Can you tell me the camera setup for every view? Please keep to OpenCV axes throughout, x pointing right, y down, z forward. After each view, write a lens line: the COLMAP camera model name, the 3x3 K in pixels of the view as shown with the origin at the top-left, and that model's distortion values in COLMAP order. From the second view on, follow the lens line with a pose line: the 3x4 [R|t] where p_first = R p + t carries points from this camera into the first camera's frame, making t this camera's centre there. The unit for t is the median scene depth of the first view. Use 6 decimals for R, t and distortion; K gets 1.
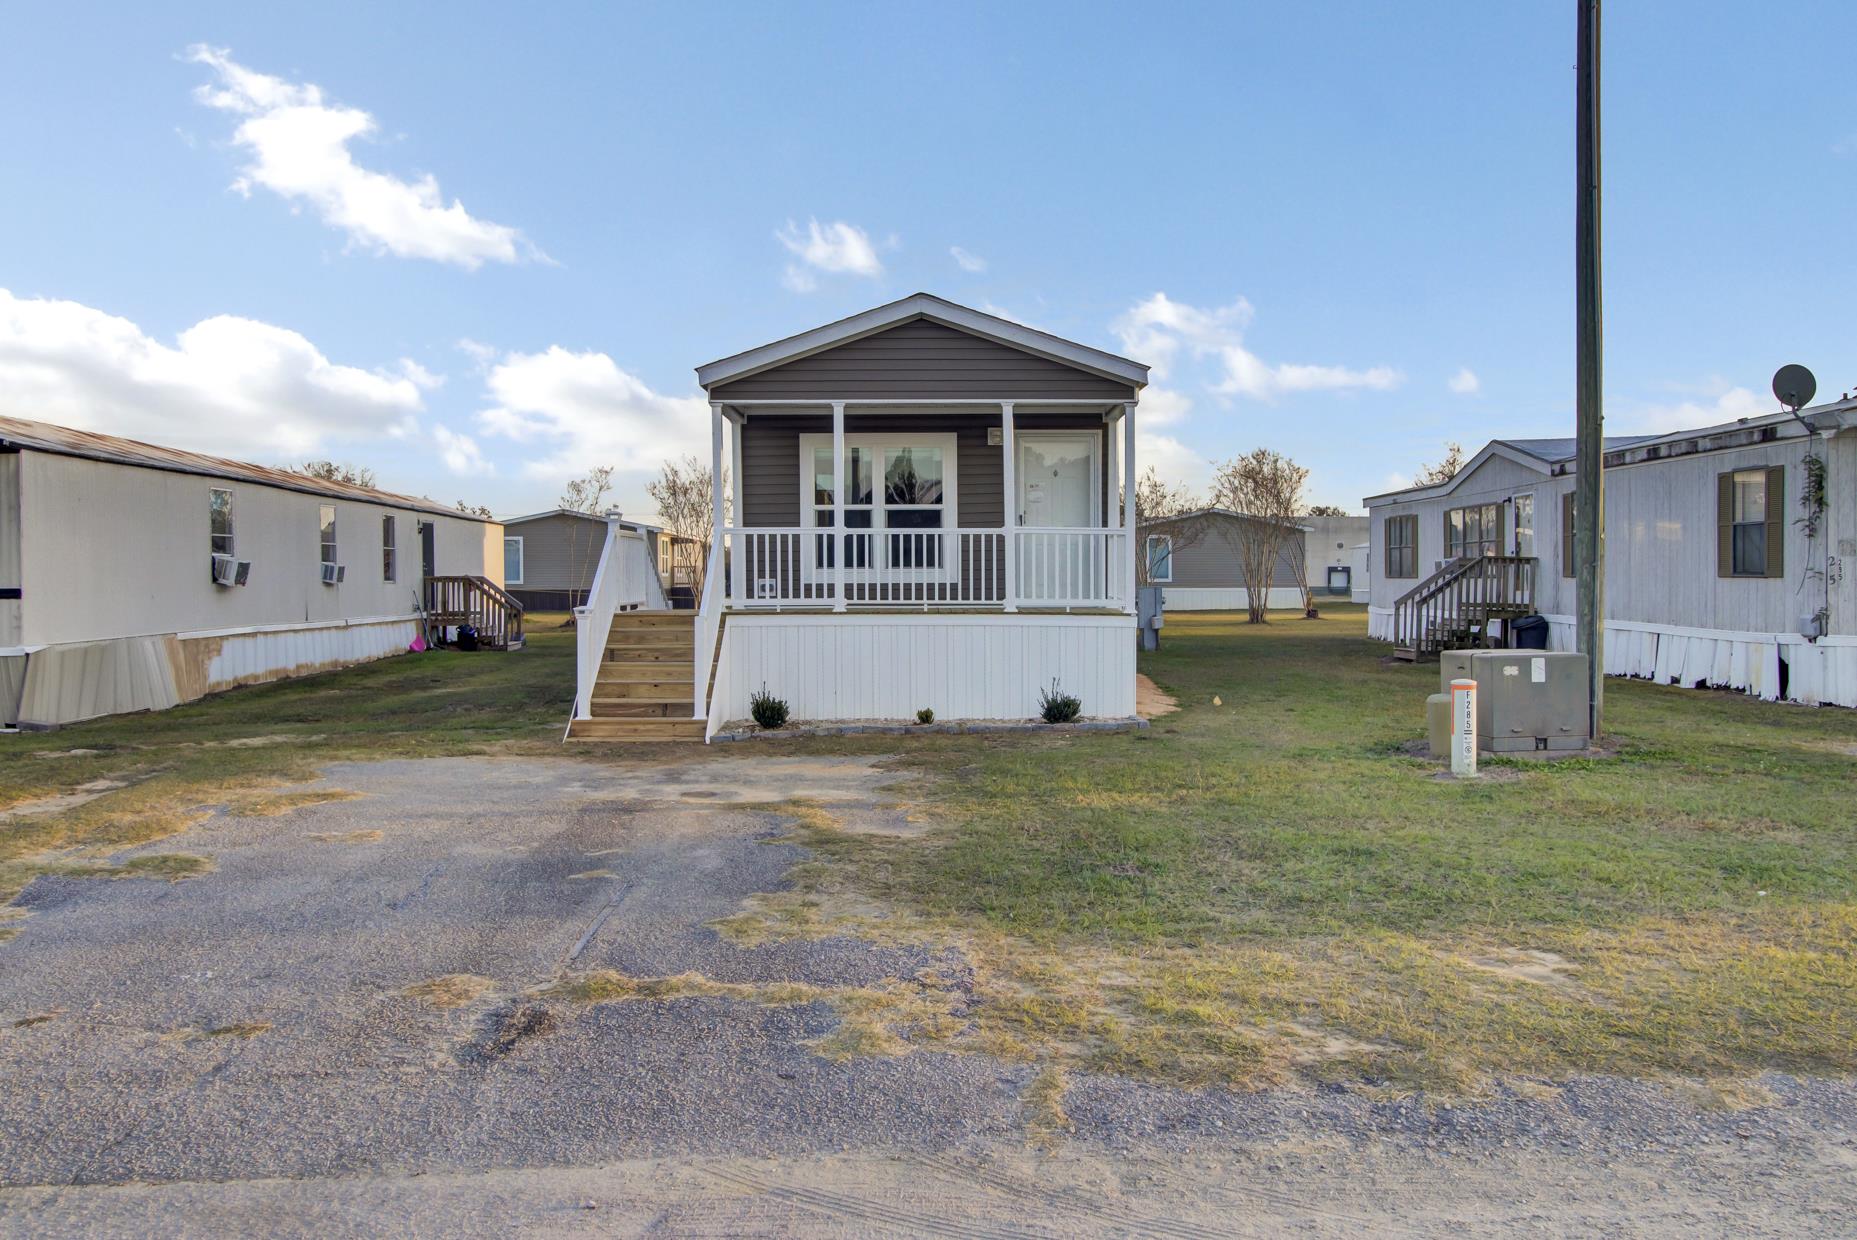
lens RADIAL K [[1536.7, 0, 928.1], [0, 1536.7, 622.5], [0, 0, 1]] dist [0.005427, 0.001632]
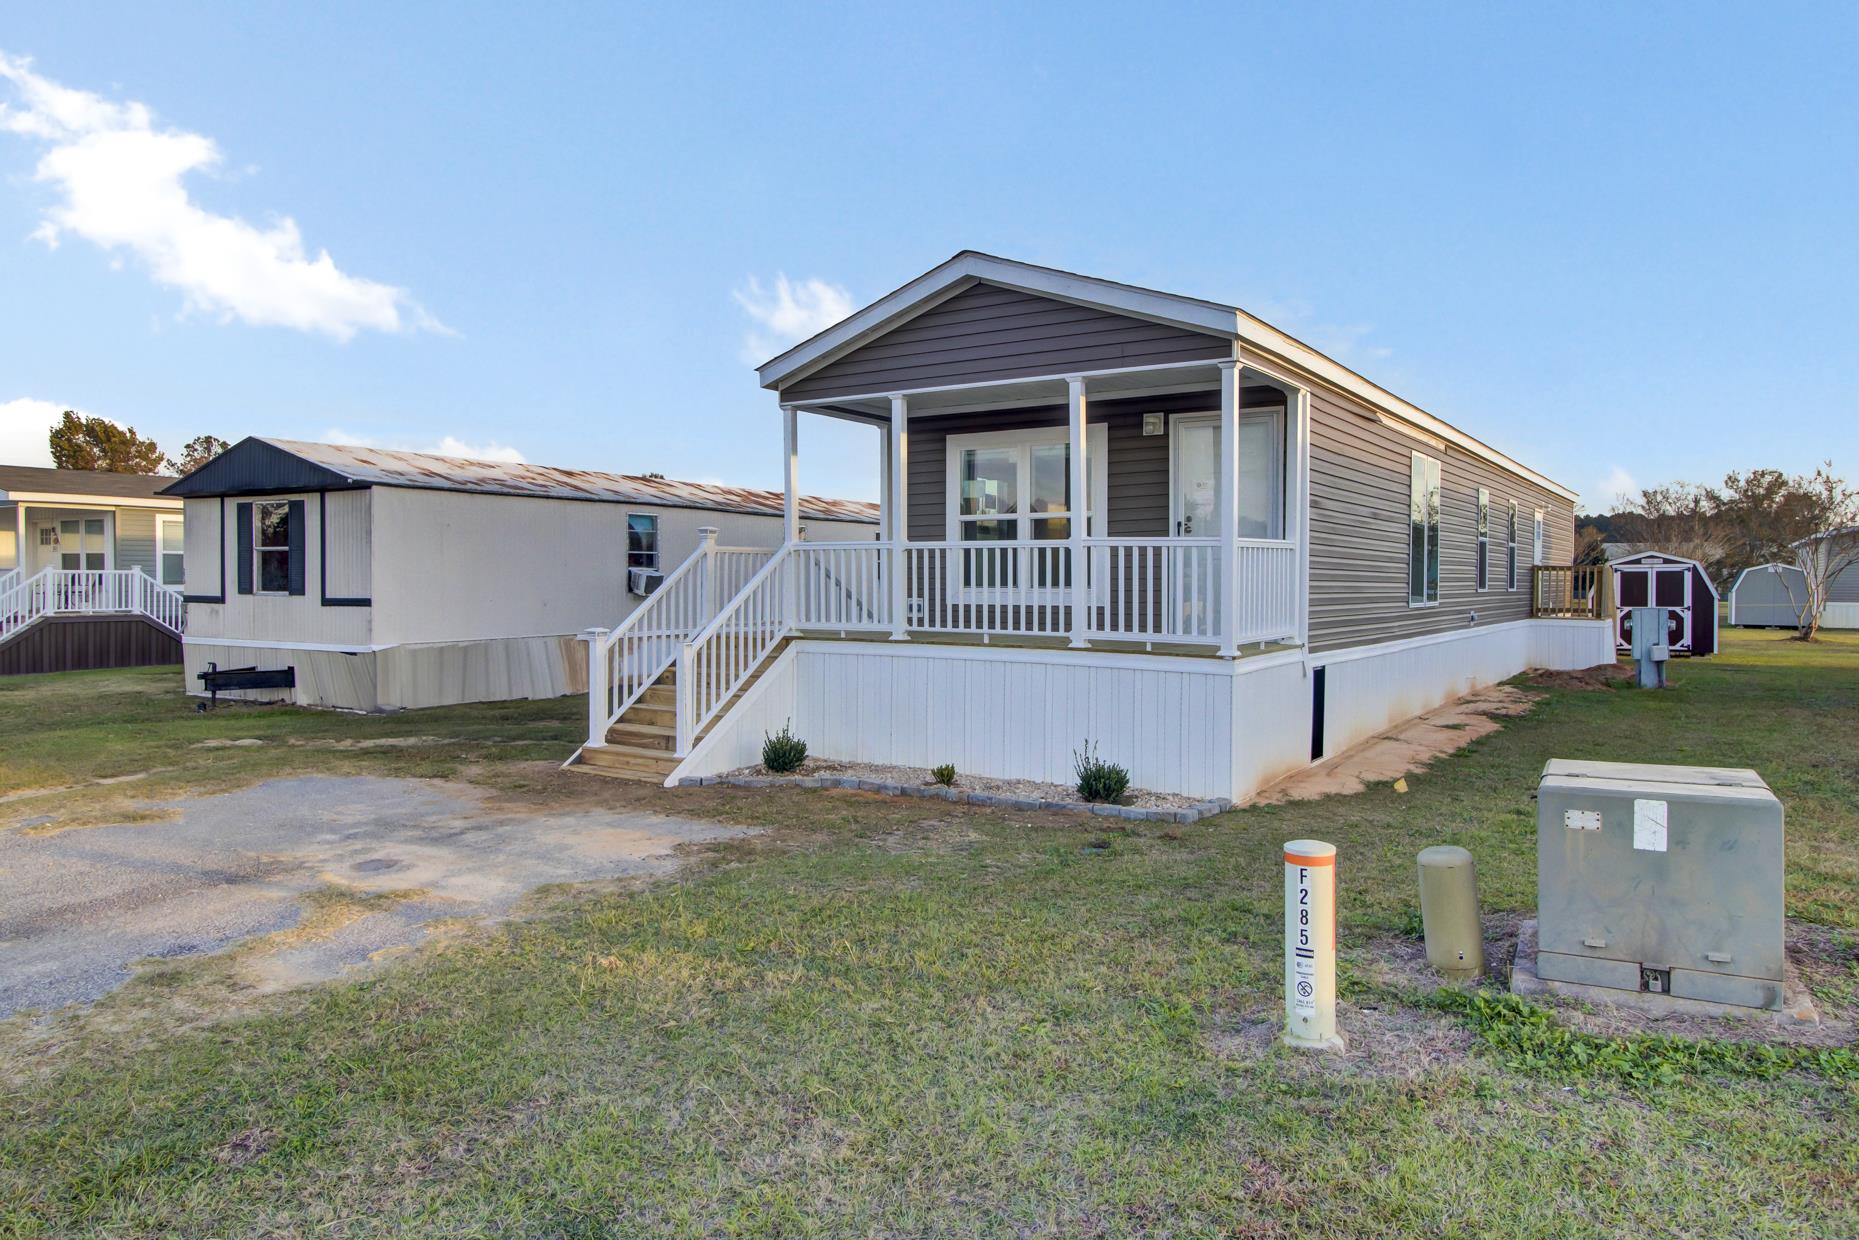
lens RADIAL K [[1248.2, 0, 930.3], [0, 1248.2, 604.3], [0, 0, 1]] dist [0.018995, 0.004774]
pose [[0.814646, 0.017791, -0.579685, 0.328738], [-0.022839, 0.999738, -0.001414, -0.024033], [0.579508, 0.014392, 0.814839, 0.409155]]
